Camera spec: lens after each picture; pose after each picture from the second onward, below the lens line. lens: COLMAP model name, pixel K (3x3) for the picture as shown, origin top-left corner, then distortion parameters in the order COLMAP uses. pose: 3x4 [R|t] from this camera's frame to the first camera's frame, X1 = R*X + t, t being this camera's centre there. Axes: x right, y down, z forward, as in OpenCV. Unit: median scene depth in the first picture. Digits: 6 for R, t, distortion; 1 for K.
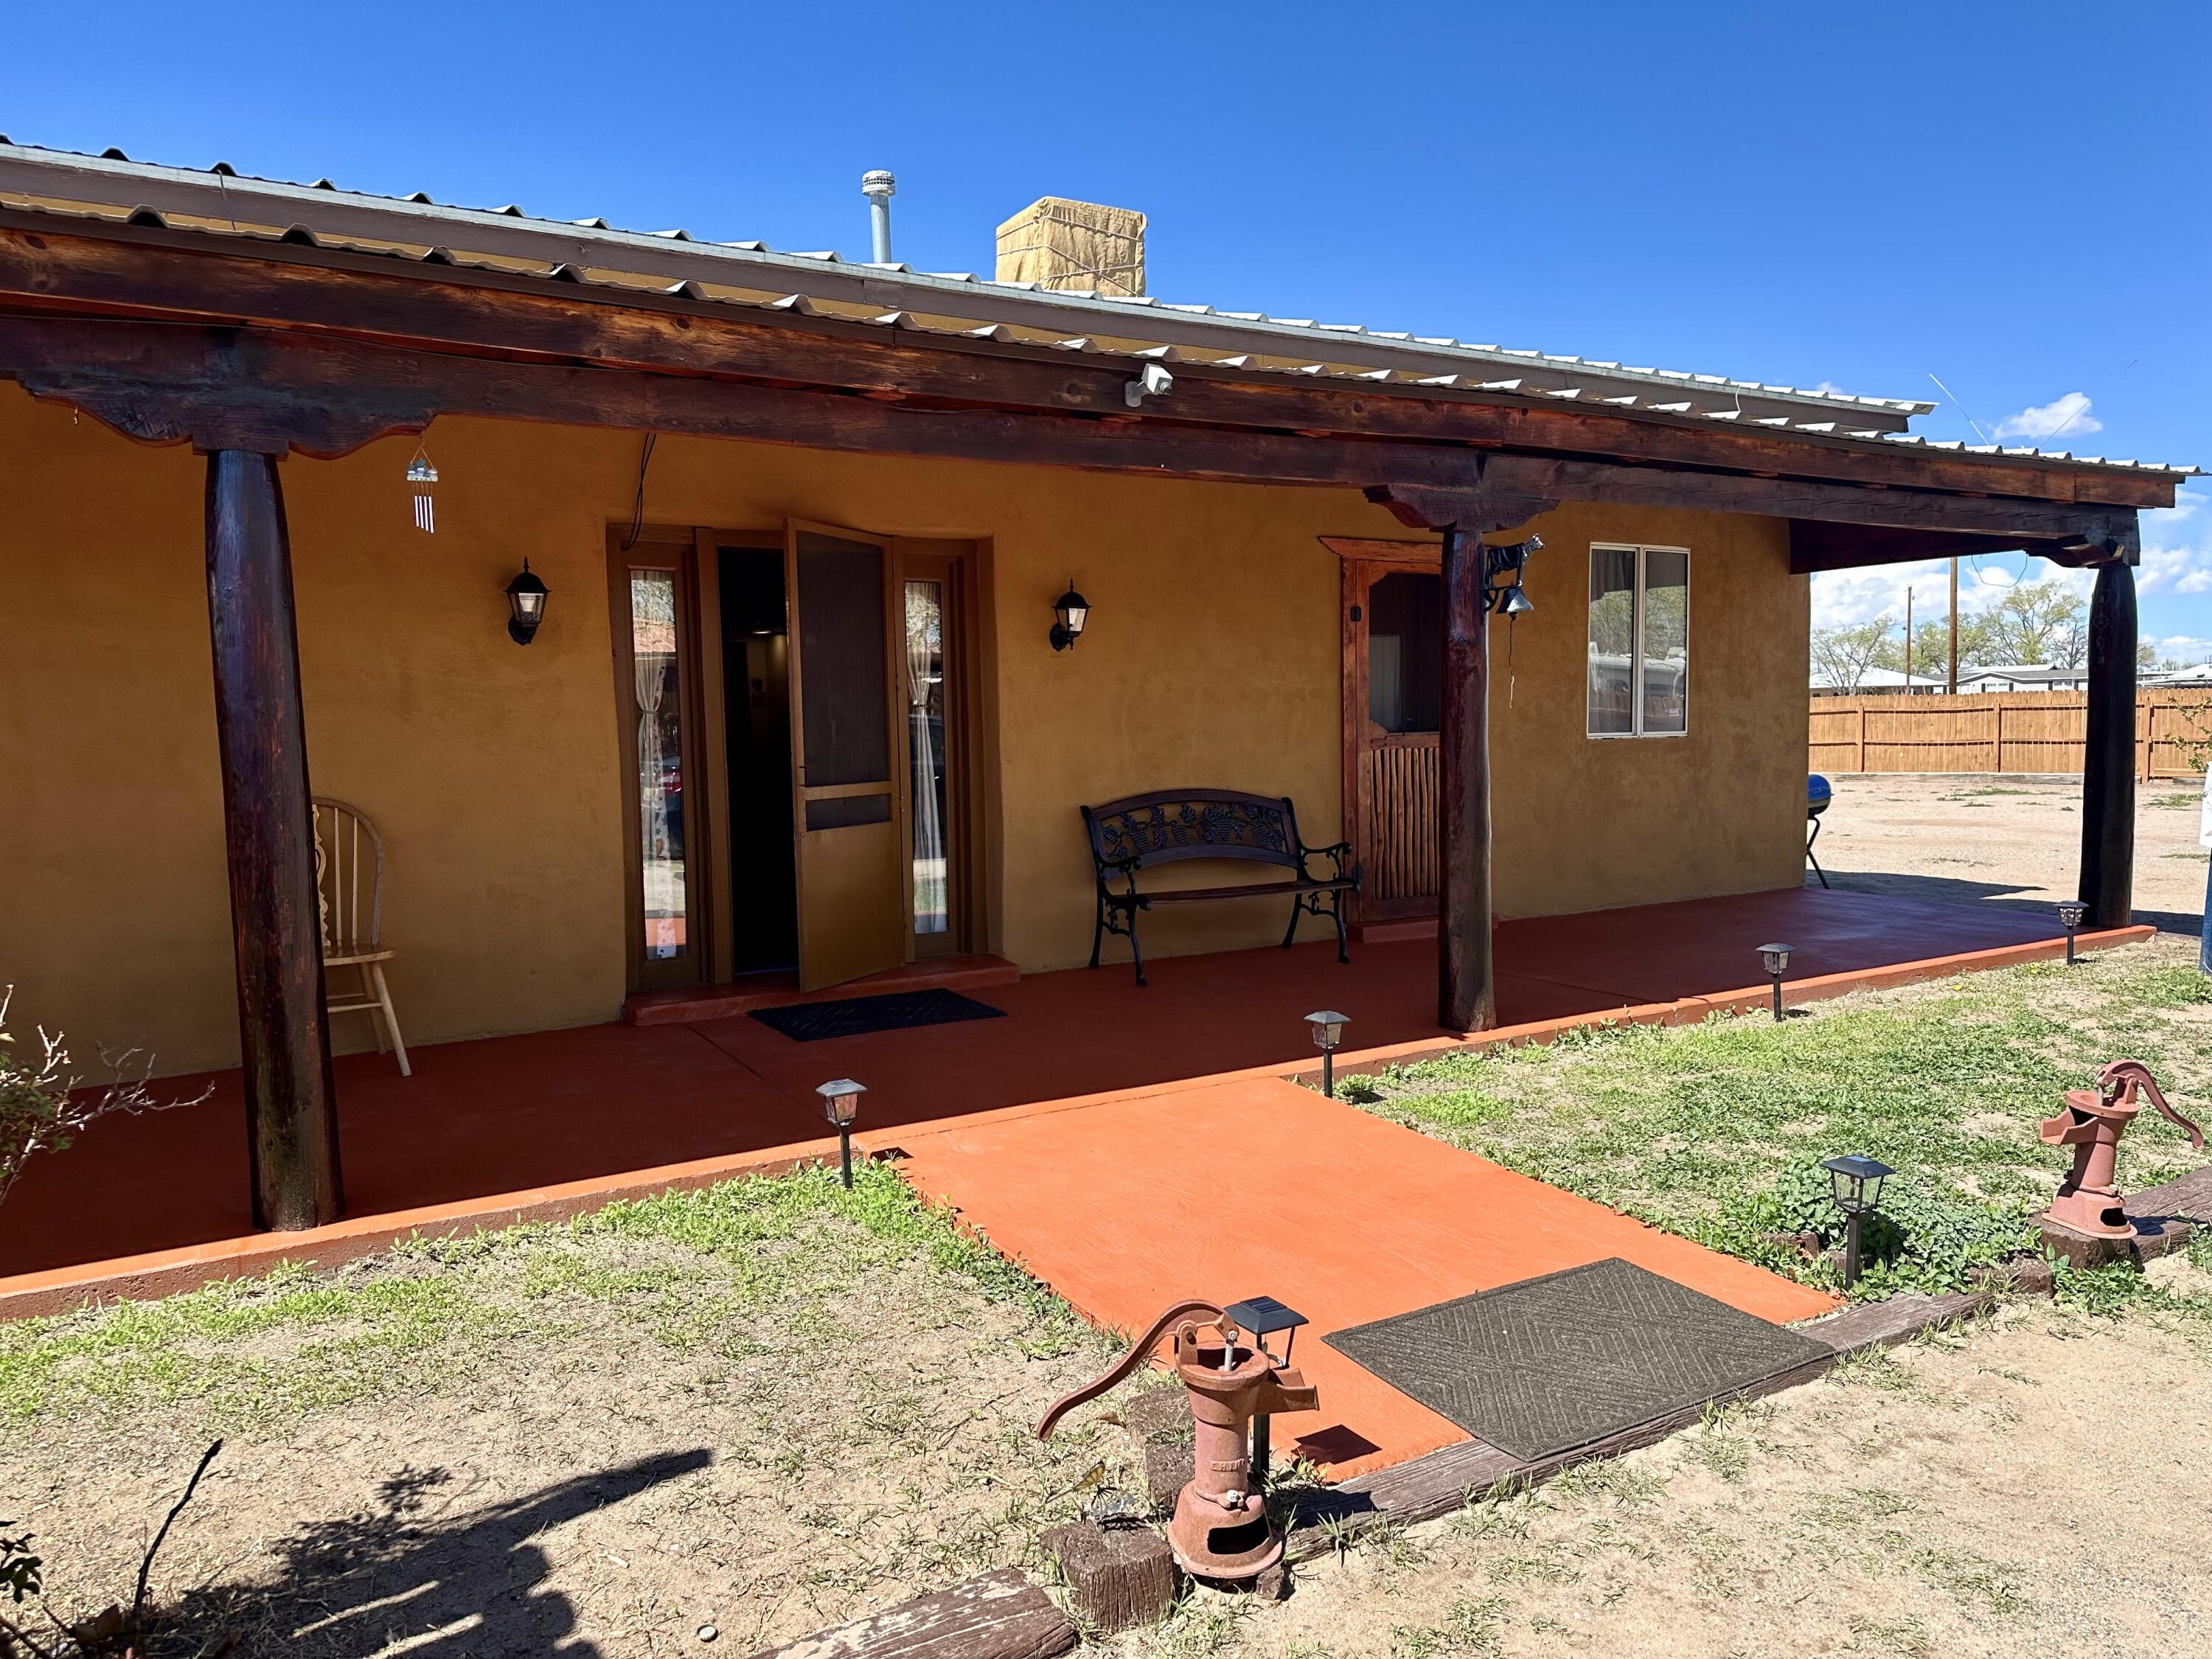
lens RADIAL K [[1517.0, 0, 1110.3], [0, 1517.0, 840.0], [0, 0, 1]] dist [0.131381, -0.206943]
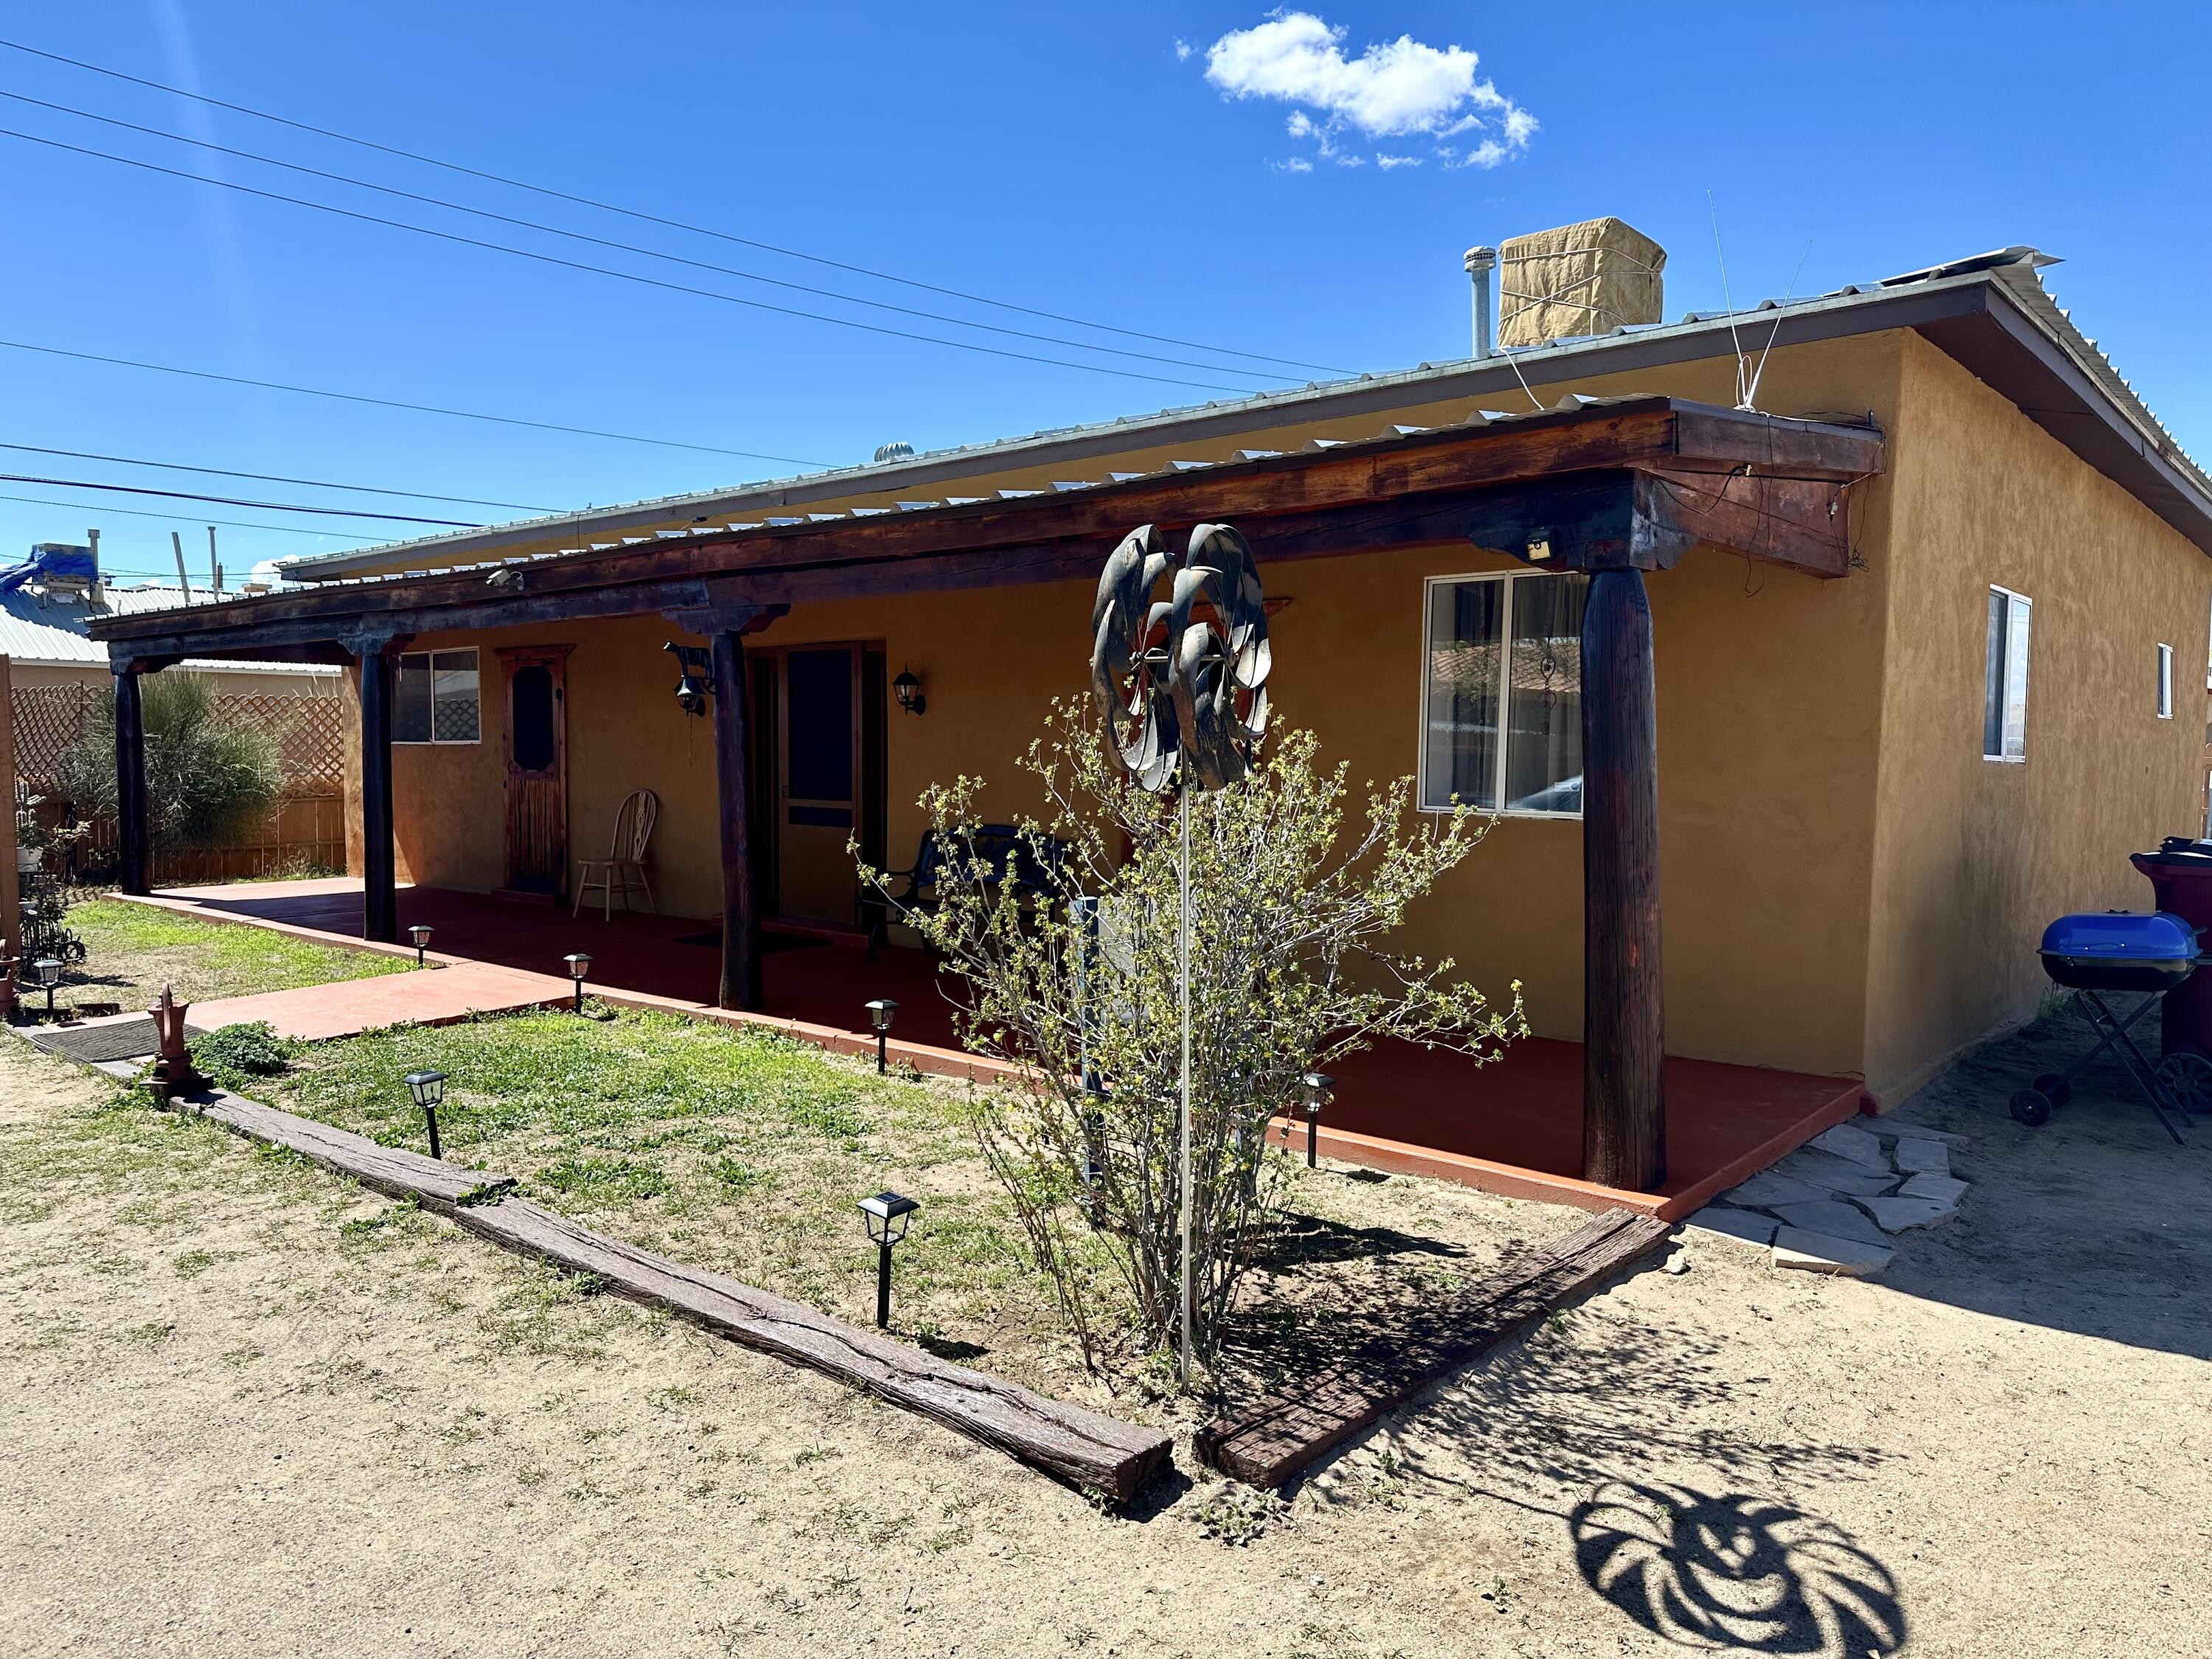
lens RADIAL K [[1517.0, 0, 1110.3], [0, 1517.0, 840.0], [0, 0, 1]] dist [0.131381, -0.206943]
pose [[0.307836, 0.079720, -0.948094, 1.206173], [-0.090902, 0.994389, 0.054098, -0.092821], [0.947087, 0.069530, 0.313355, 0.673257]]
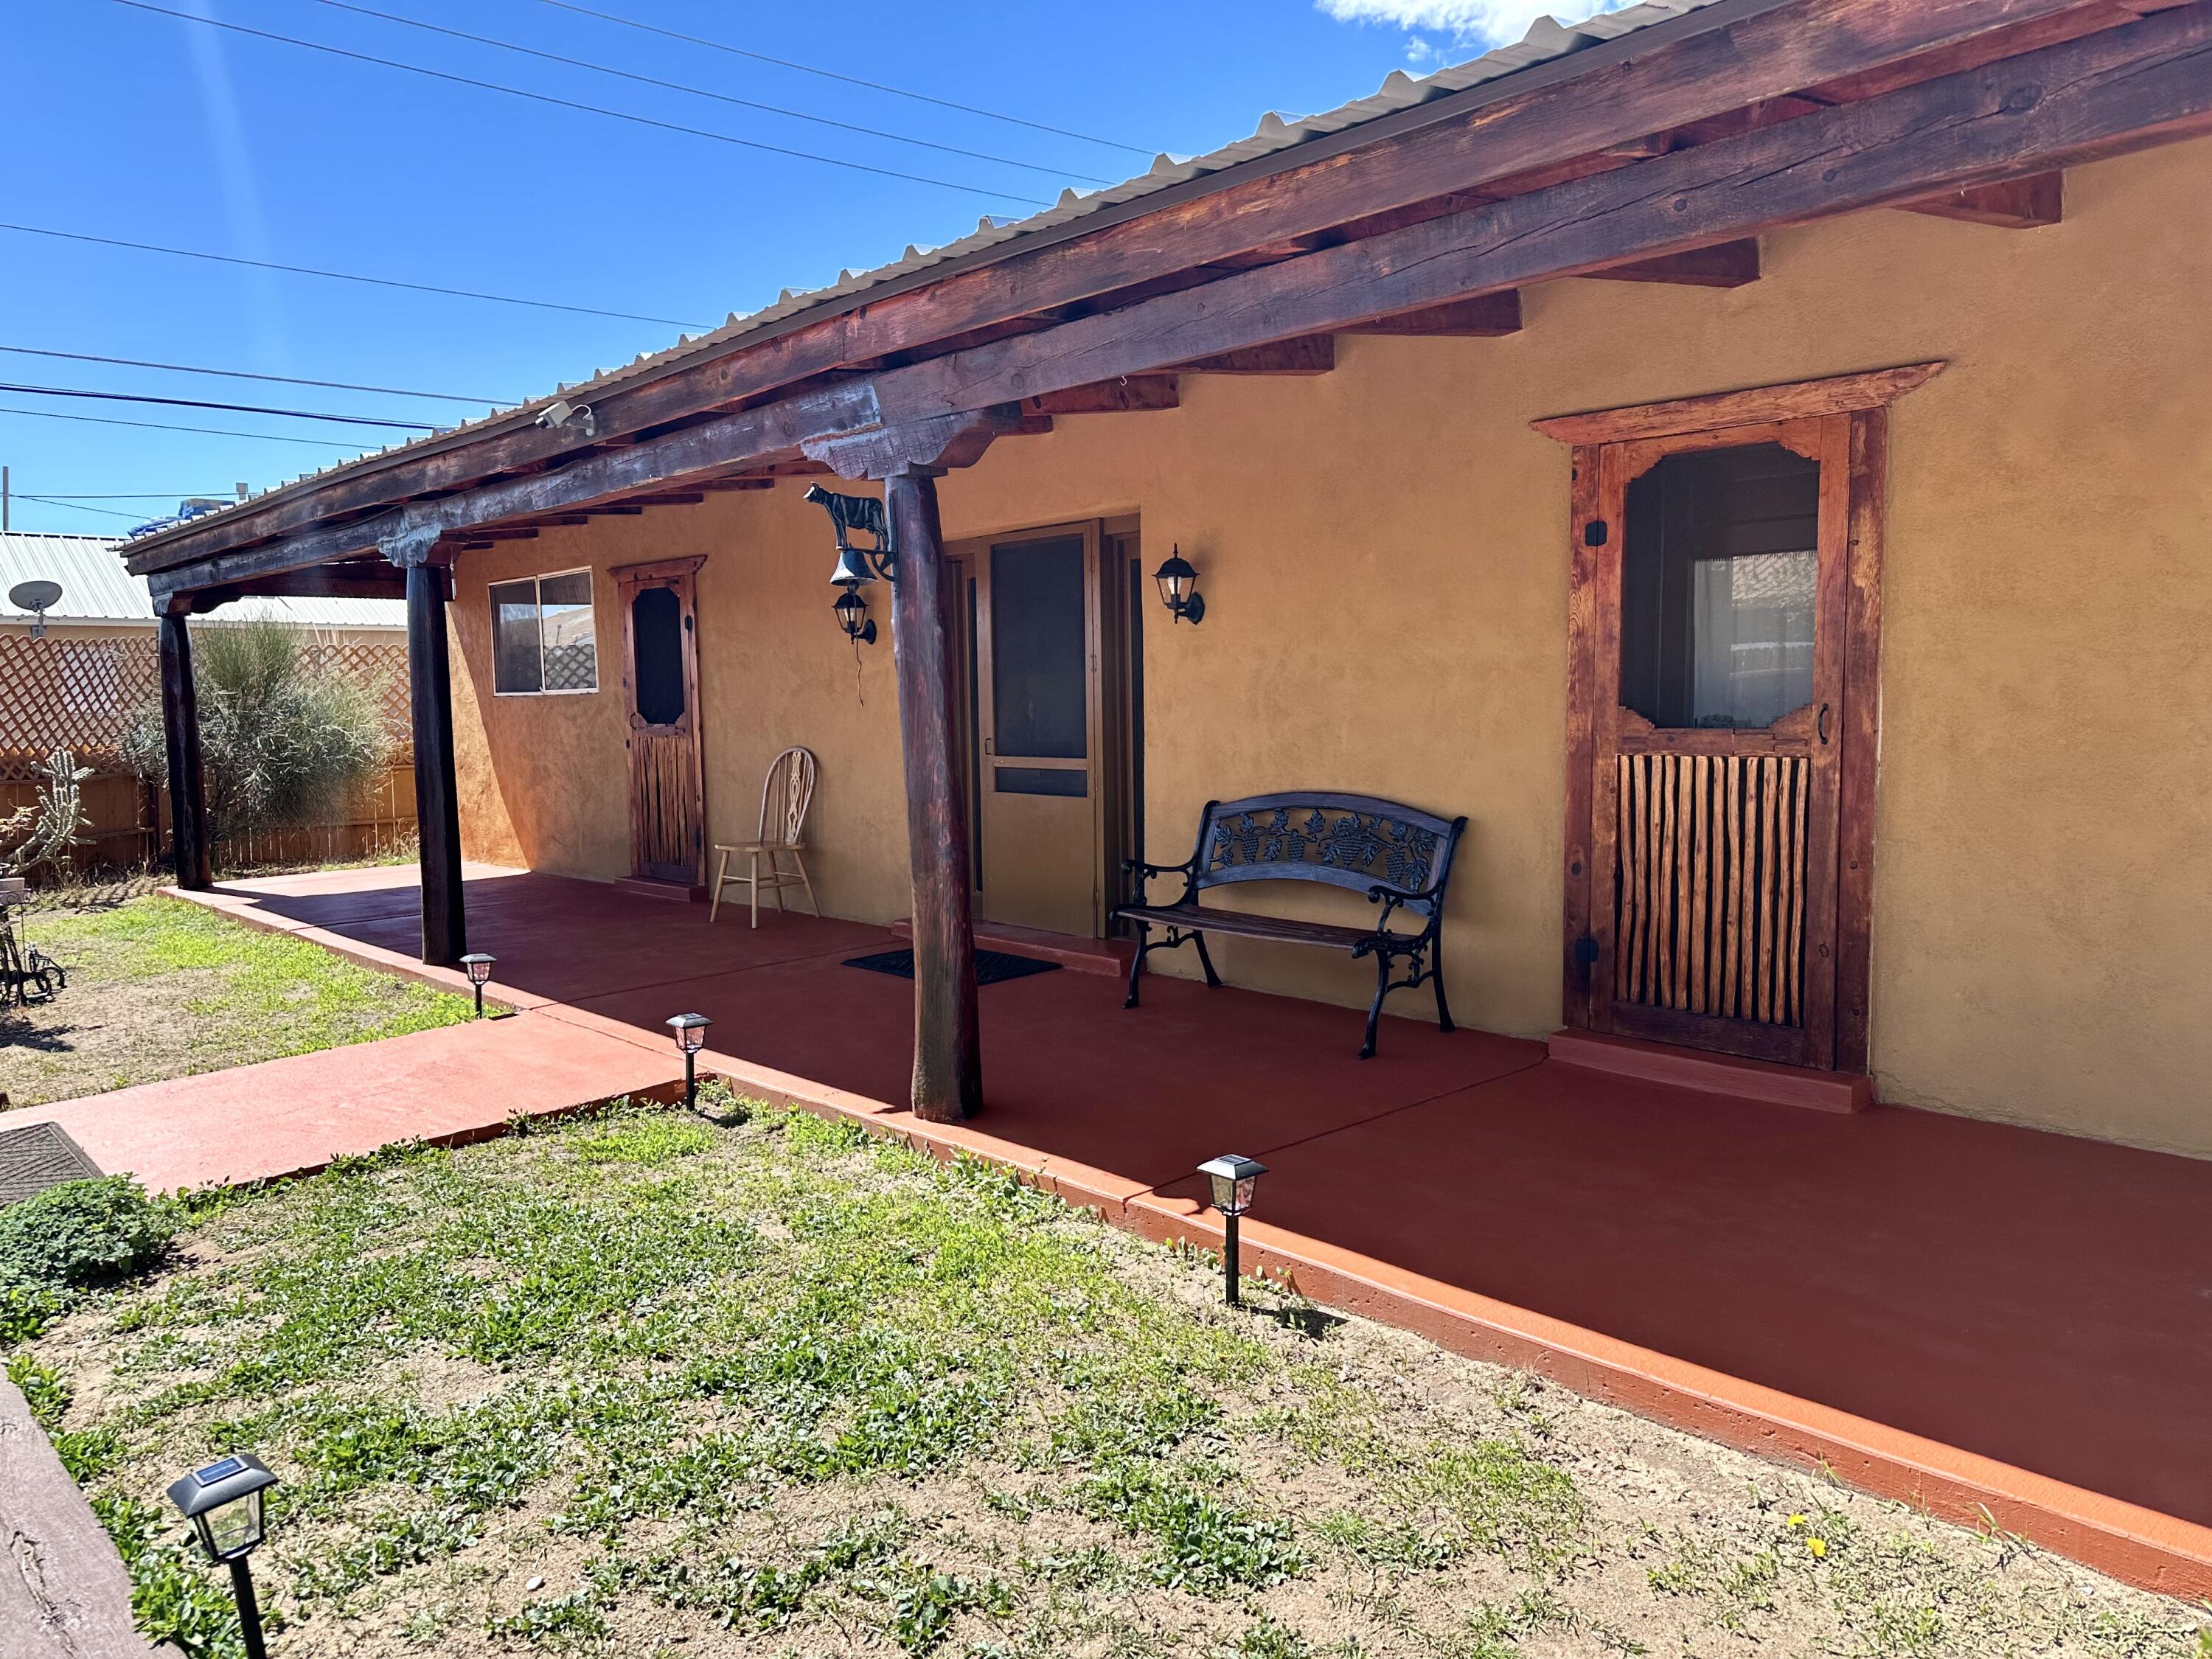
lens RADIAL K [[1517.0, 0, 1110.3], [0, 1517.0, 840.0], [0, 0, 1]] dist [0.131381, -0.206943]
pose [[0.206348, 0.107660, -0.972538, 0.760981], [-0.067897, 0.993108, 0.095531, -0.073141], [0.976120, 0.046320, 0.212236, 0.697392]]
